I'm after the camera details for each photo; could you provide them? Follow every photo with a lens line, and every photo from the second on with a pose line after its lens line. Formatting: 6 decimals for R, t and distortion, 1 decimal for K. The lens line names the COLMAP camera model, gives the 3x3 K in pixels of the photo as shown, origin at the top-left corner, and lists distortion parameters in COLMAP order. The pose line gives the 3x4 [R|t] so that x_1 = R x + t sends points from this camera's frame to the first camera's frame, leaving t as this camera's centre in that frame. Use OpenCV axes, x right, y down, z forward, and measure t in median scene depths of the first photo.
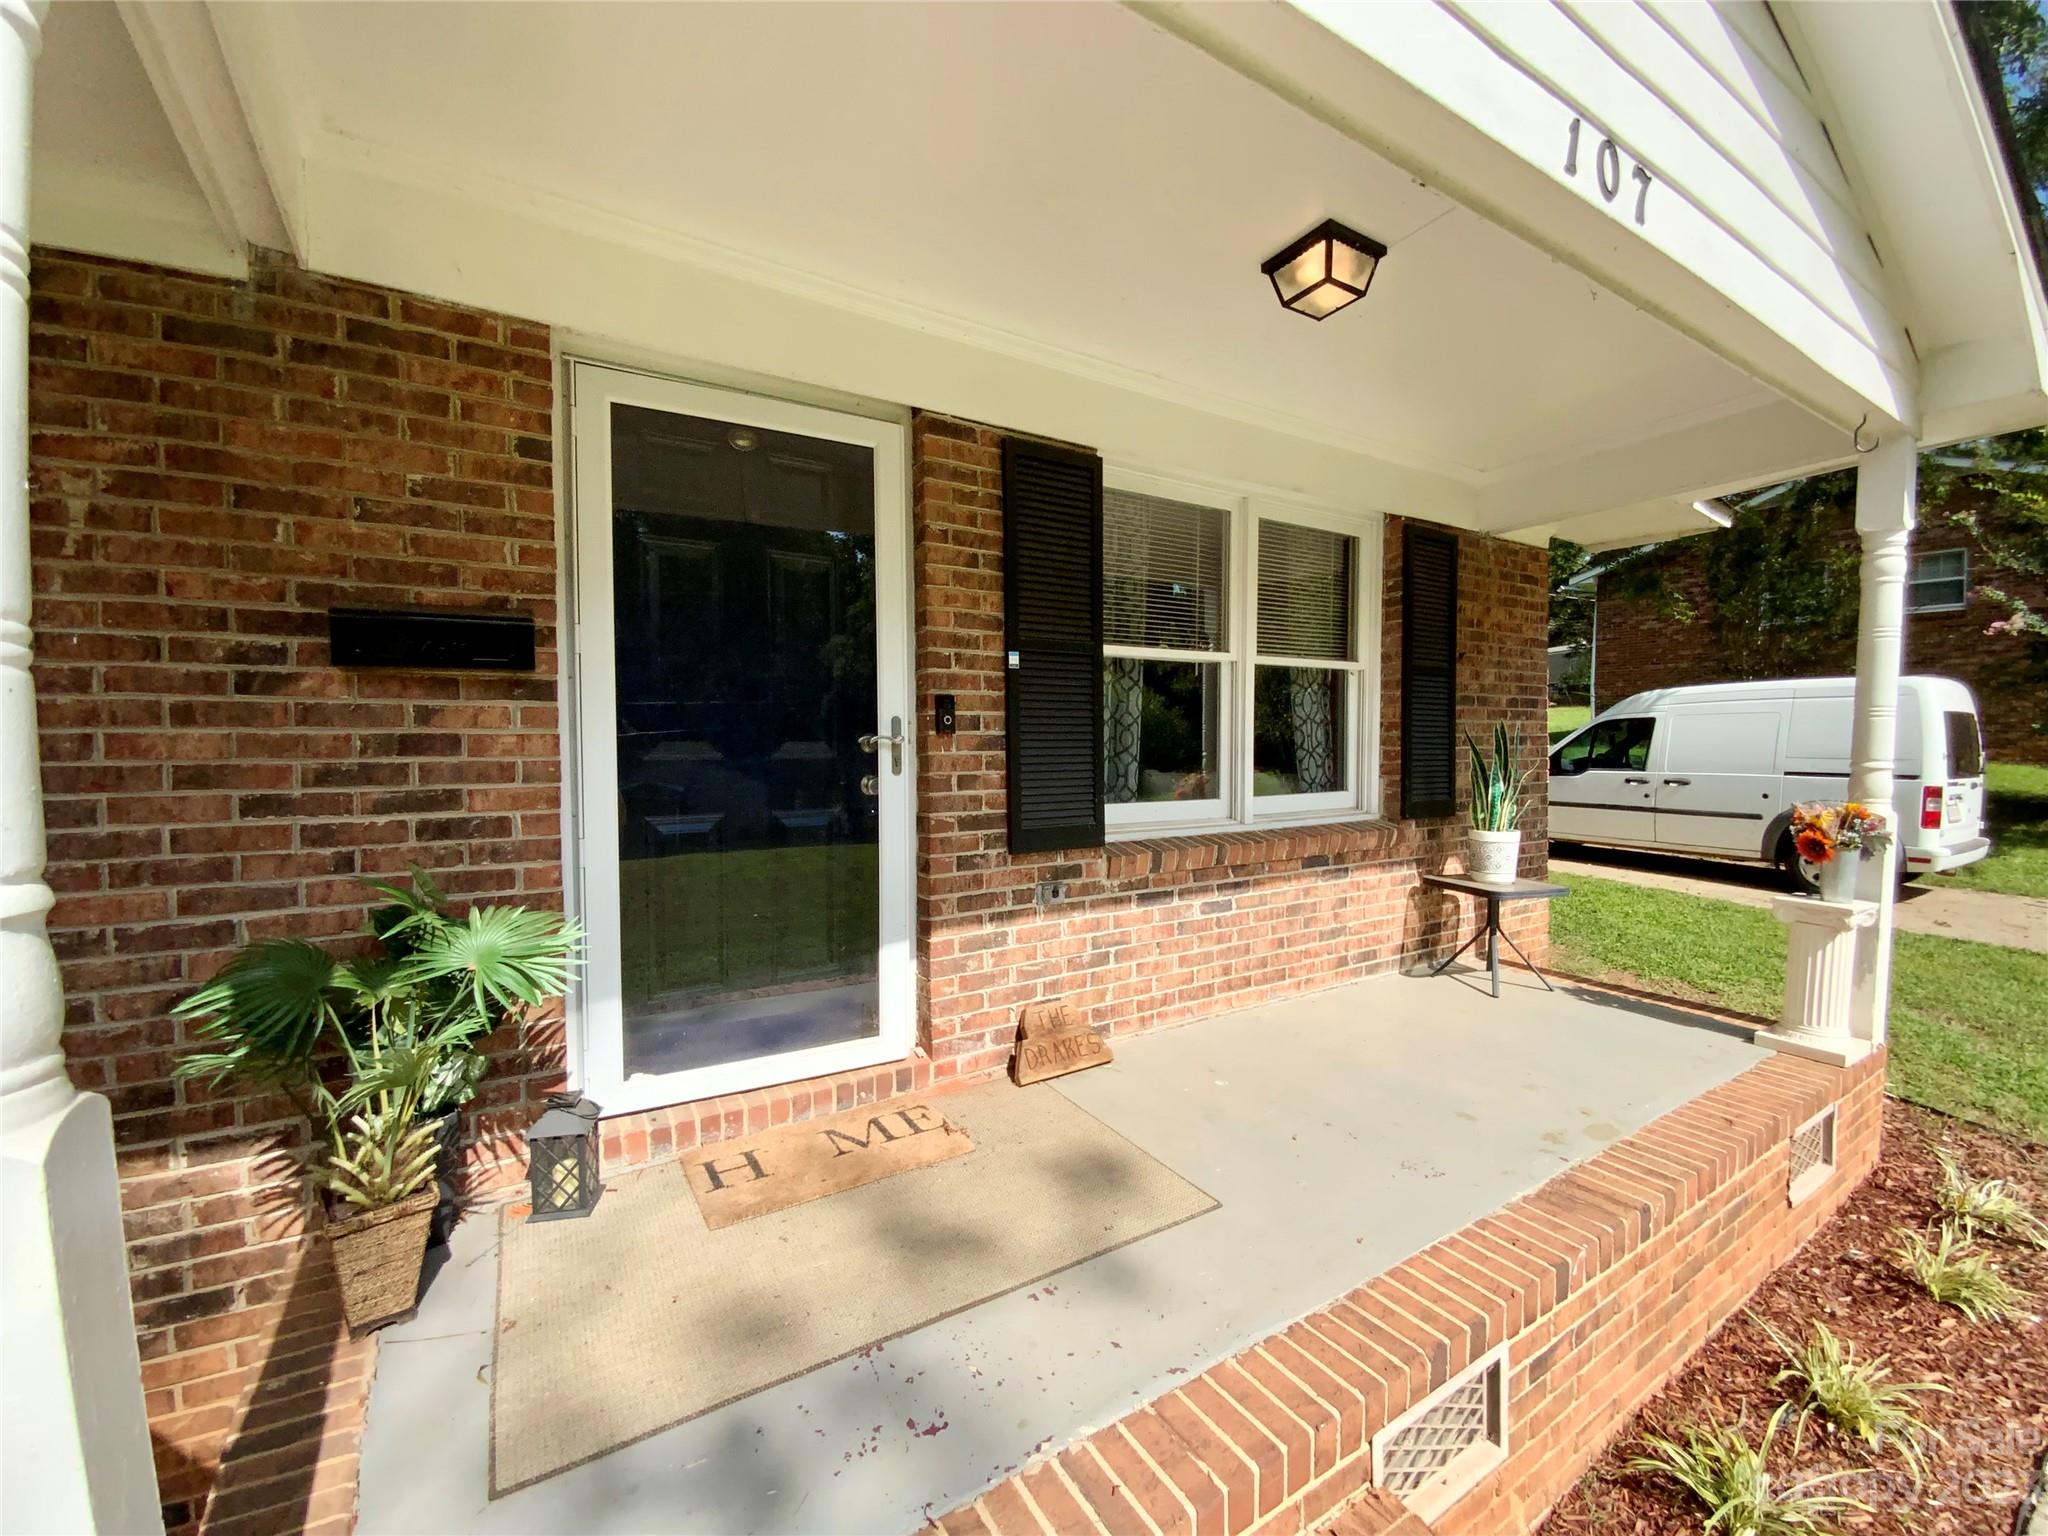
lens RADIAL K [[836.8, 0, 1033.2], [0, 836.8, 773.6], [0, 0, 1]] dist [0.052354, -0.030819]
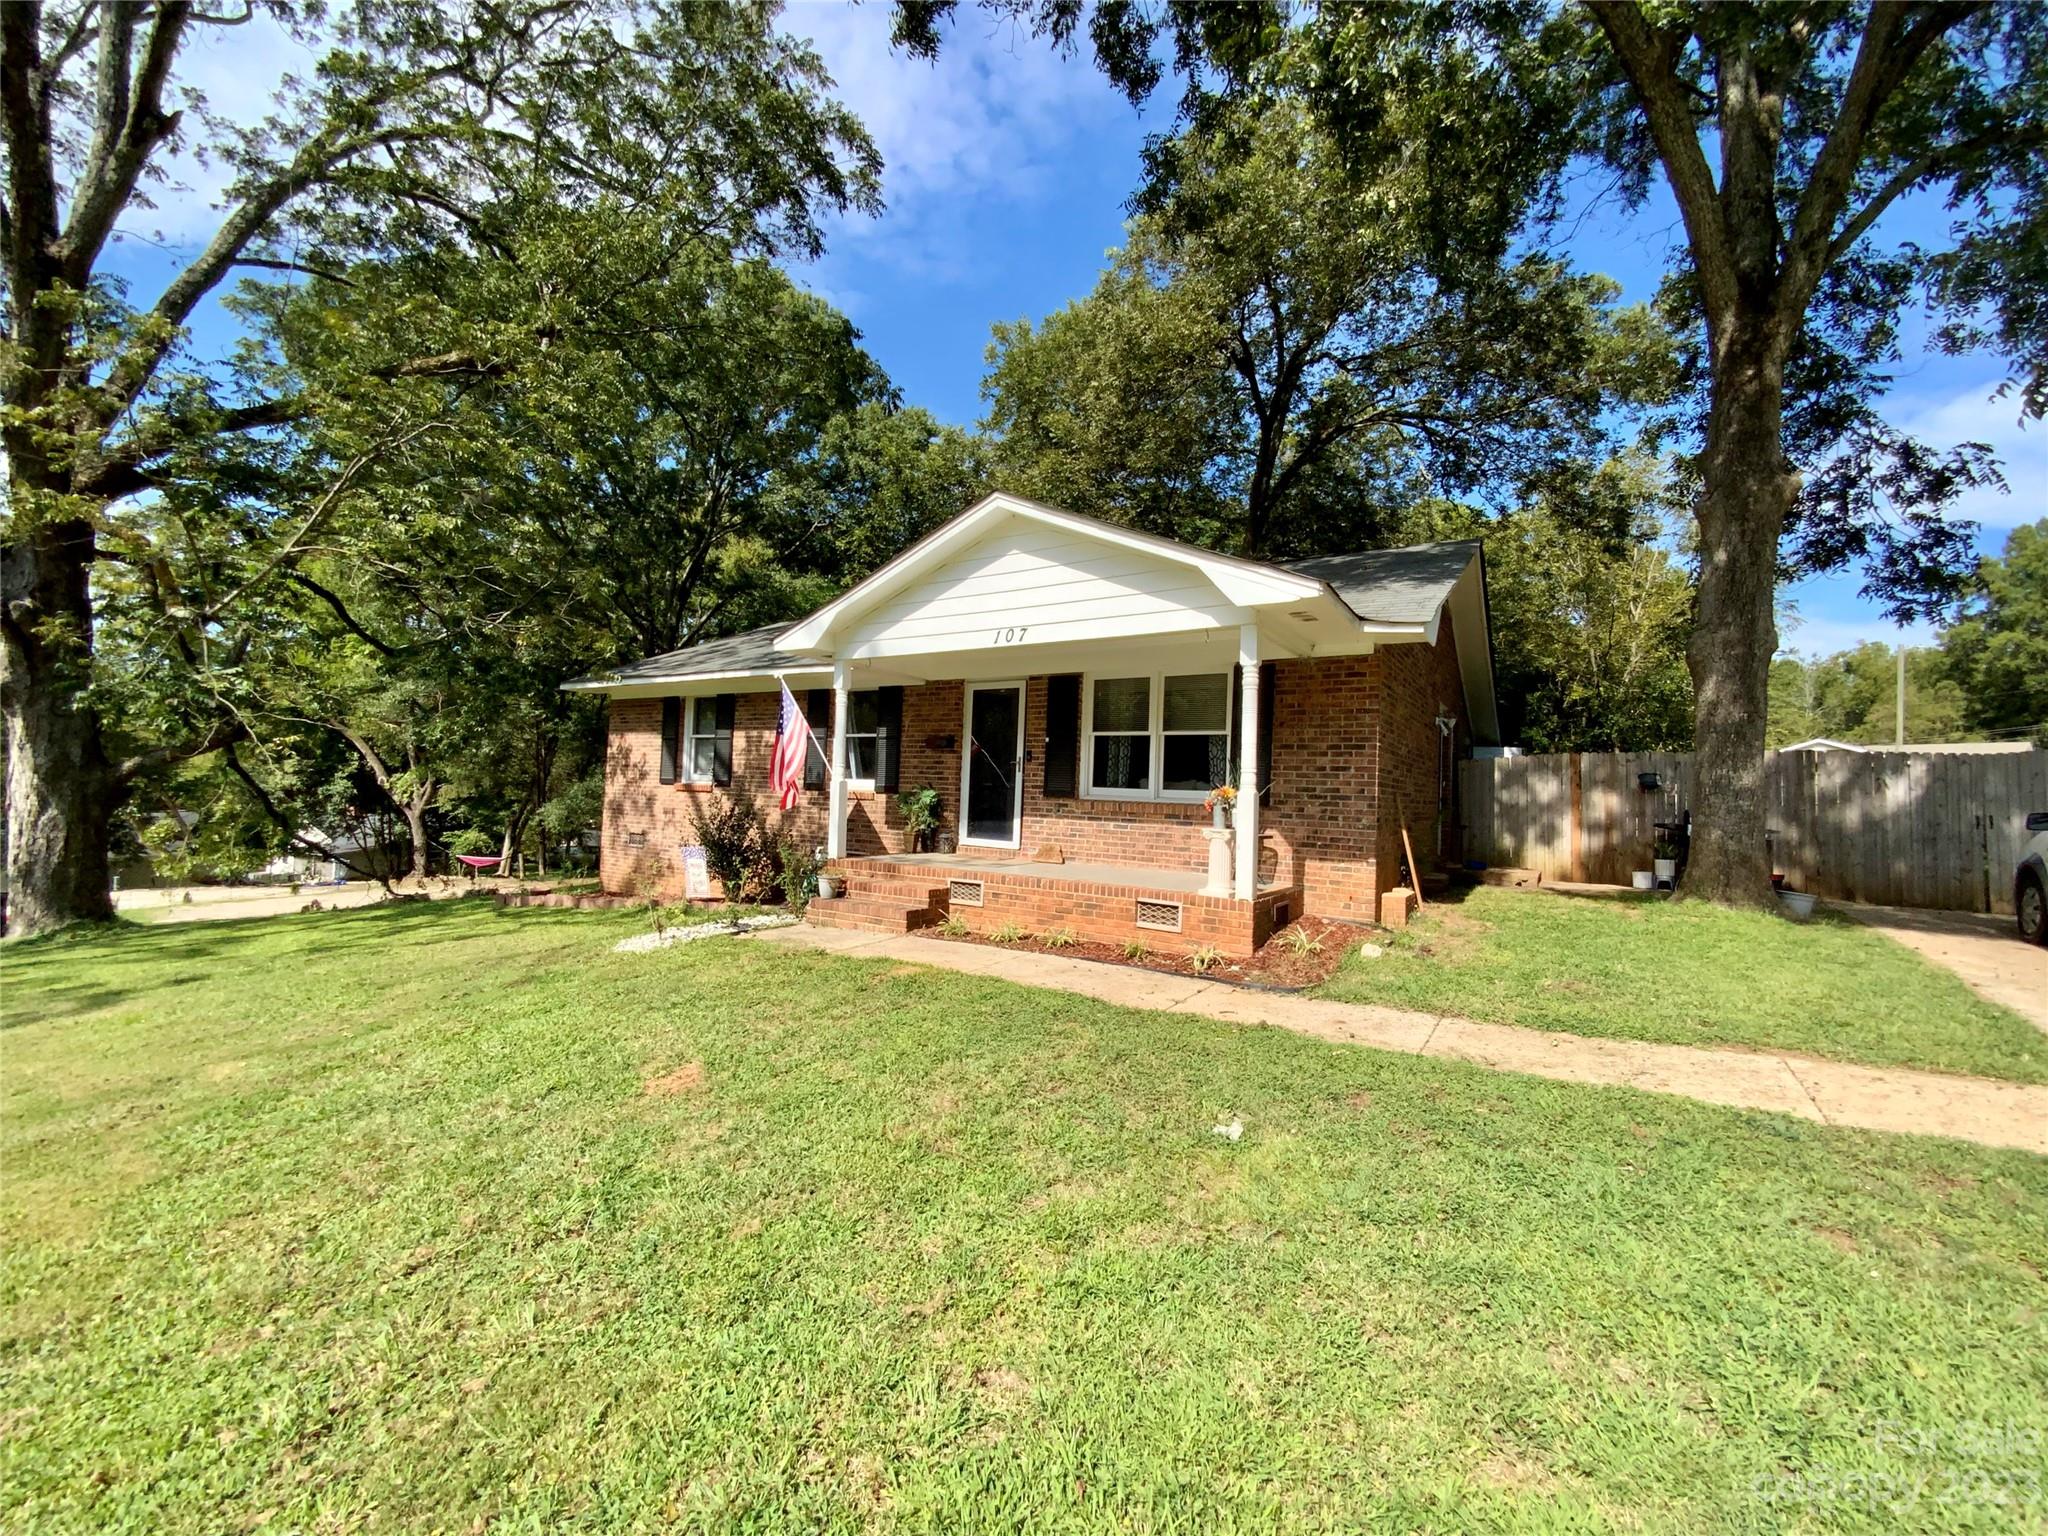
lens RADIAL K [[818.0, 0, 1024.0], [0, 818.0, 768.0], [0, 0, 1]] dist [-0.001551, -0.014379]
pose [[0.415033, -0.001721, -0.909805, 2.985453], [-0.074509, 0.996575, -0.035874, 0.105855], [0.906750, 0.082678, 0.413484, -0.465153]]
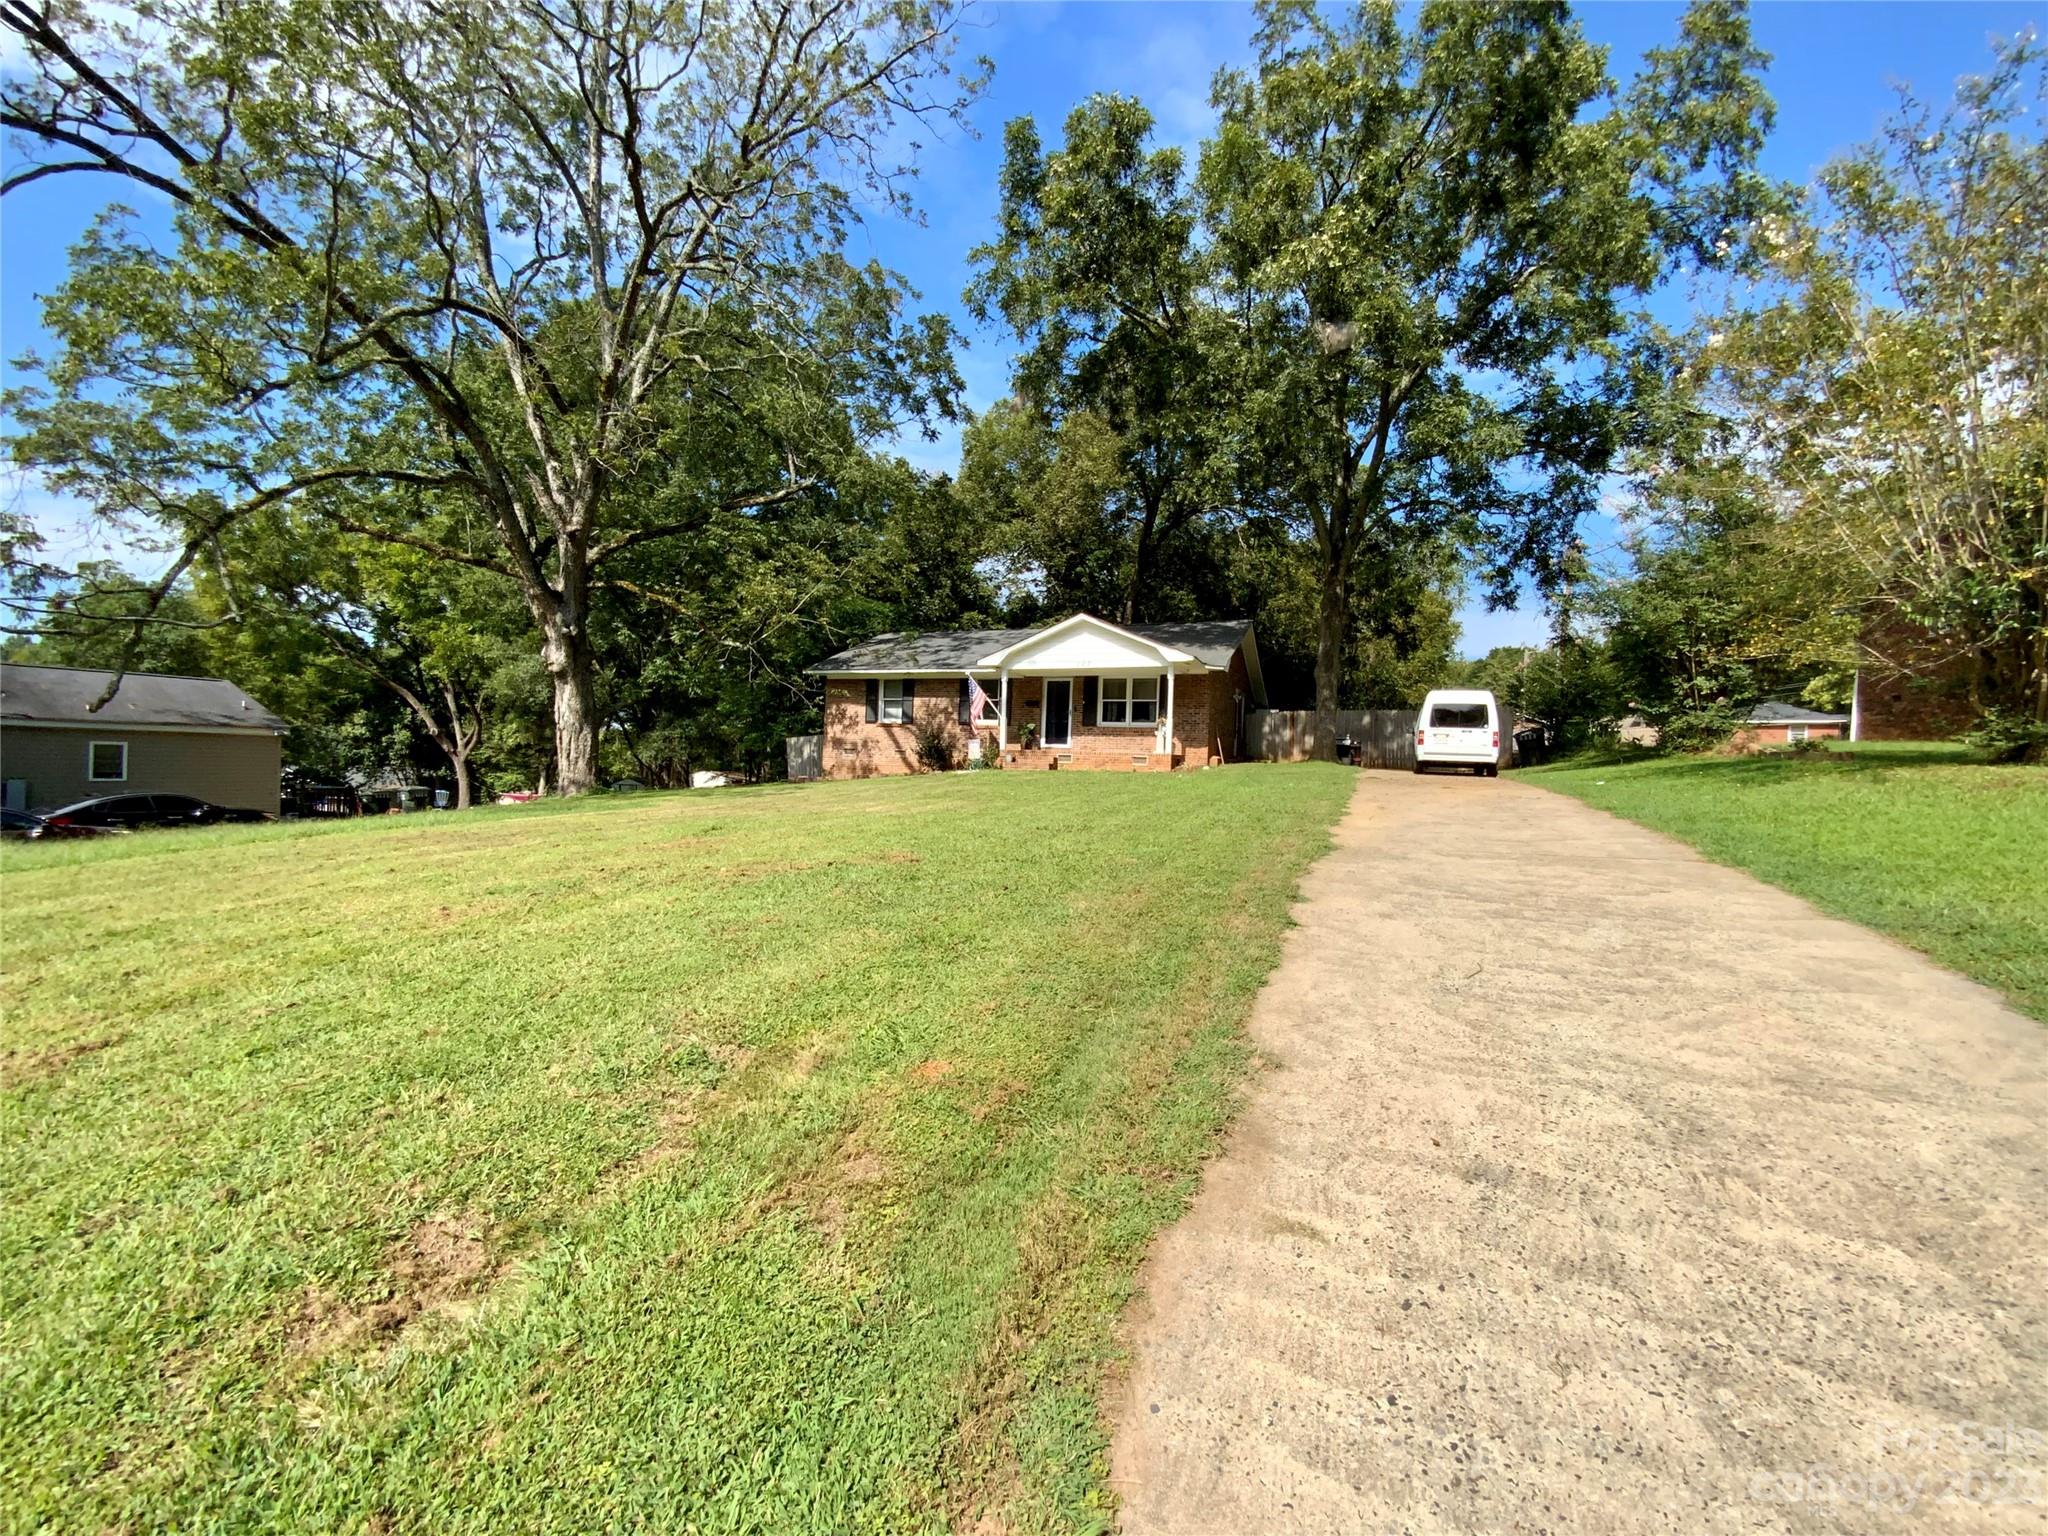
lens RADIAL K [[836.8, 0, 1033.2], [0, 836.8, 773.6], [0, 0, 1]] dist [0.052354, -0.030819]
pose [[0.599909, 0.031696, -0.799440, 6.501480], [-0.070765, 0.997401, -0.013557, 0.735553], [0.796932, 0.064705, 0.600593, -4.484637]]
